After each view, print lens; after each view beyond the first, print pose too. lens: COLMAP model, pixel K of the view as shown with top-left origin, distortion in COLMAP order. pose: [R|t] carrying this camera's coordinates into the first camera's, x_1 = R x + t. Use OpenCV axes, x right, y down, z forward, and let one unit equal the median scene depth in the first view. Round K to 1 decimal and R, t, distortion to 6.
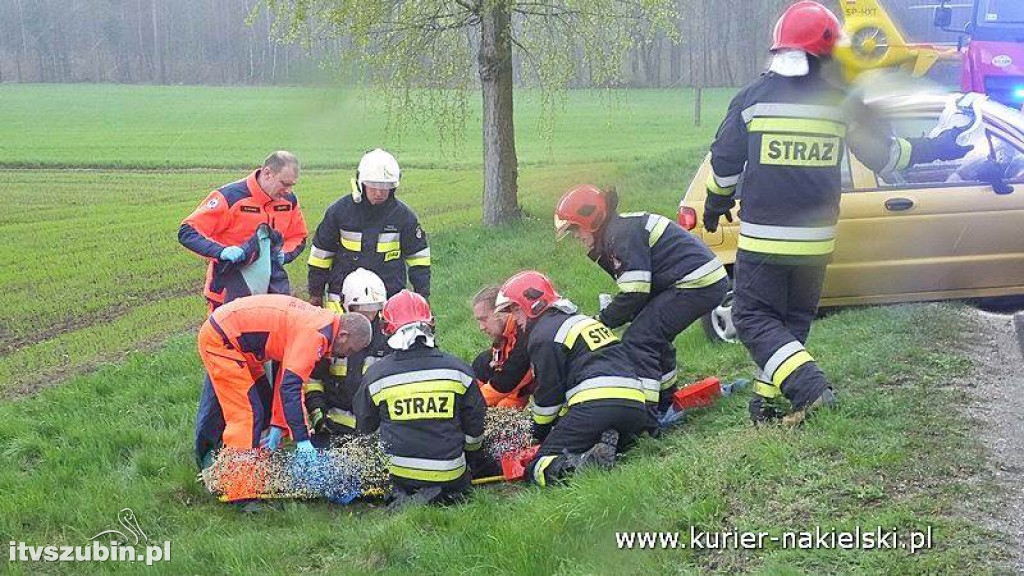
lens RADIAL K [[1730.2, 0, 512.0], [0, 1730.2, 288.0], [0, 0, 1]] dist [0.000462, -0.004469]
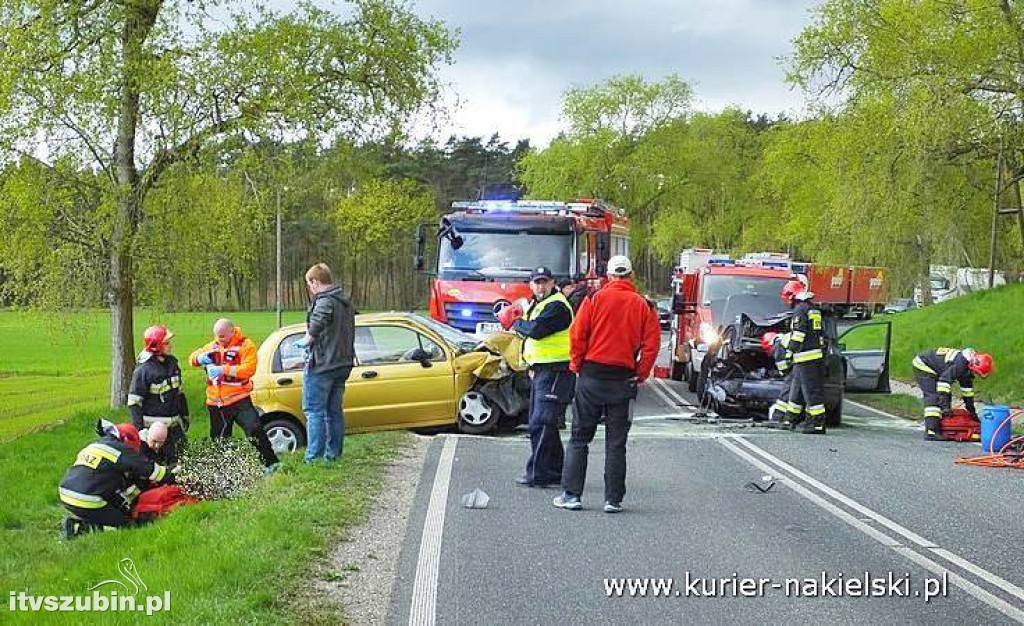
lens RADIAL K [[1494.9, 0, 512.0], [0, 1494.9, 313.0], [0, 0, 1]] dist [-0.014728, -0.009349]
pose [[0.967056, 0.000563, 0.254563, -0.013964], [0.028462, 0.993489, -0.110319, 0.039449], [-0.252967, 0.113930, 0.960743, -0.321554]]
